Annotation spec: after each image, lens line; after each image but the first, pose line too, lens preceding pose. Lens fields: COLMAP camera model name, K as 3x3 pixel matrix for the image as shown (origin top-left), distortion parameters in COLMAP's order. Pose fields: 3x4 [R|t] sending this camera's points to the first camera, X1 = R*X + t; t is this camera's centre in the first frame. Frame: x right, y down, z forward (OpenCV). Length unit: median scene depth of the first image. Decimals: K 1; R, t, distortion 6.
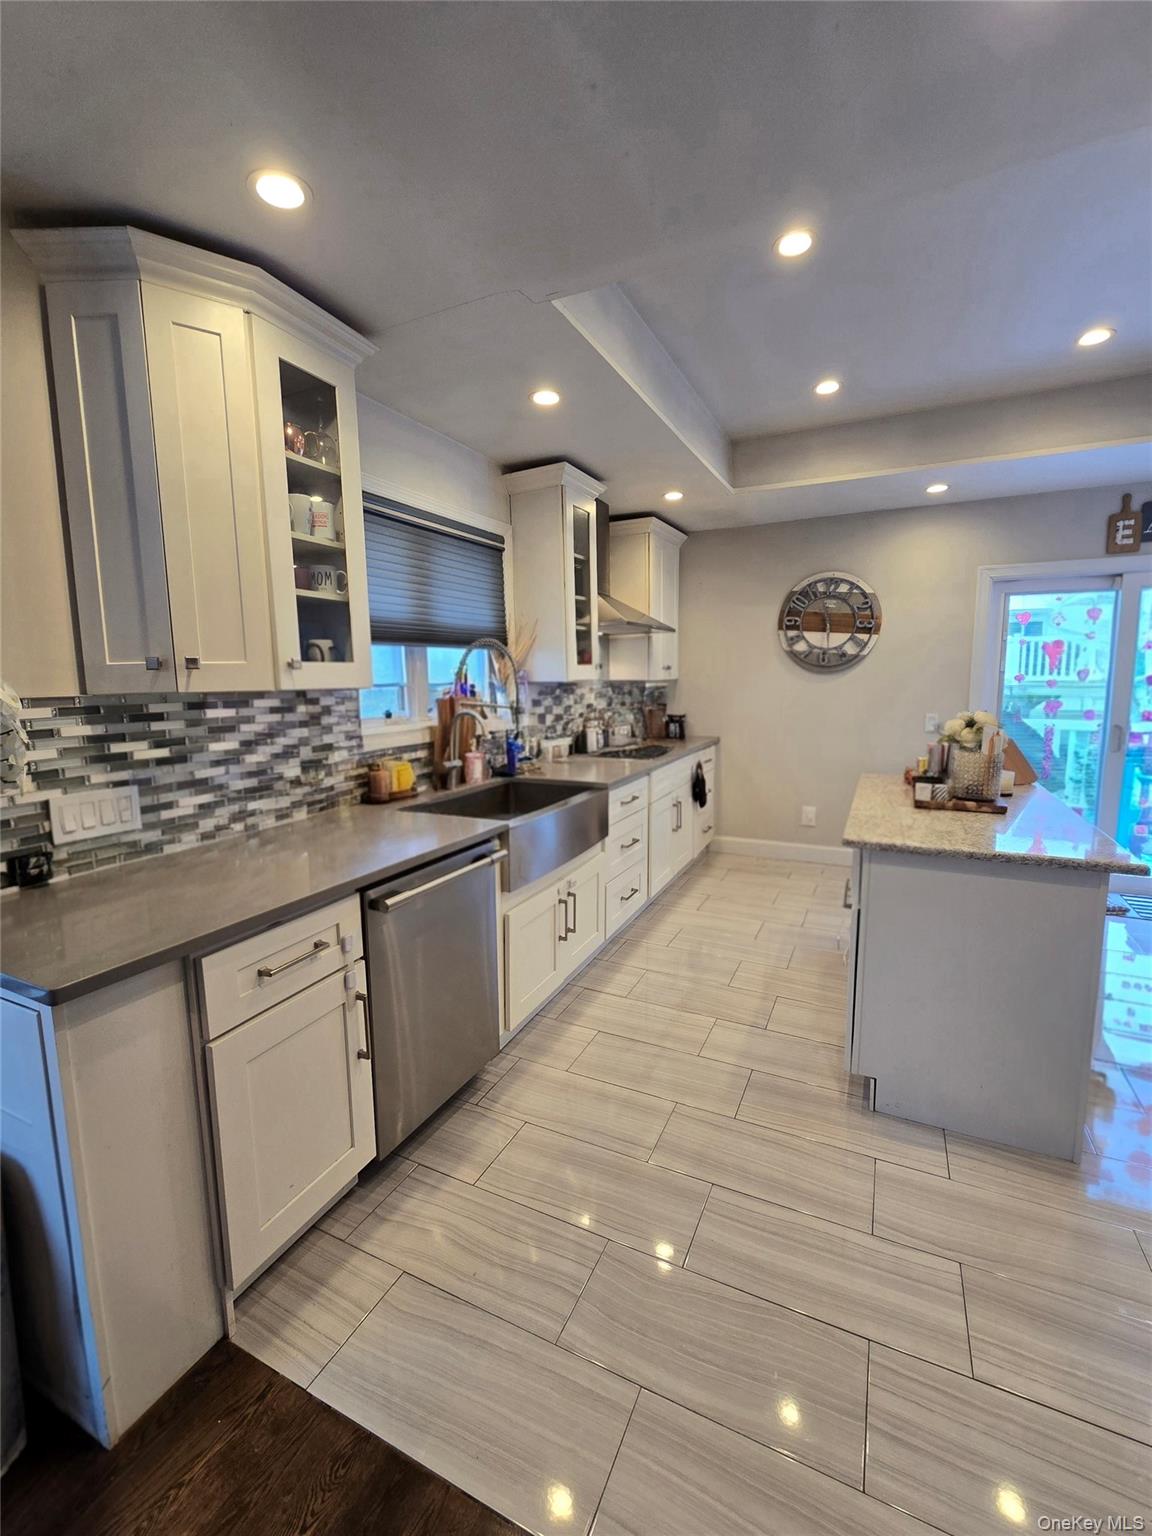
lens RADIAL K [[630.8, 0, 572.0], [0, 630.8, 760.5], [0, 0, 1]] dist [-0.001482, 0.000120]
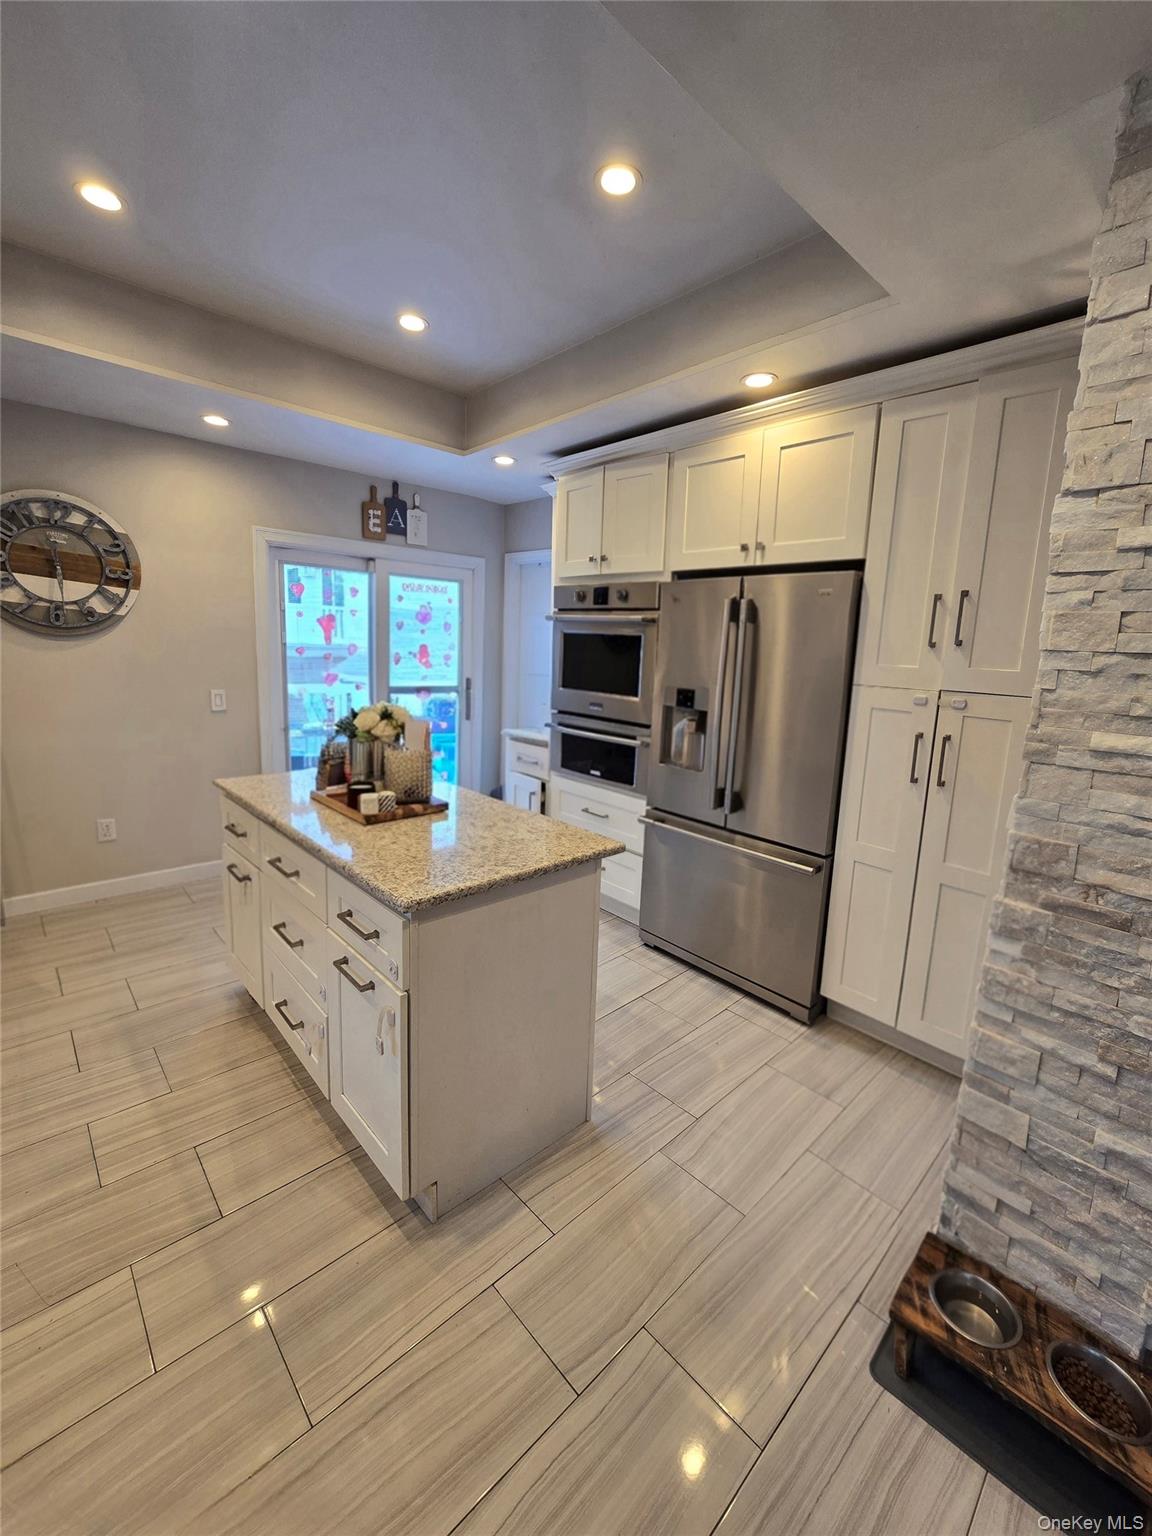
lens RADIAL K [[630.8, 0, 559.5], [0, 630.8, 748.4], [0, 0, 1]] dist [-0.001482, 0.000120]
pose [[0.376798, -0.128622, 0.917322, -0.051509], [0.083457, 0.990999, 0.104672, -0.046027], [-0.922528, 0.037117, 0.384140, 0.238834]]
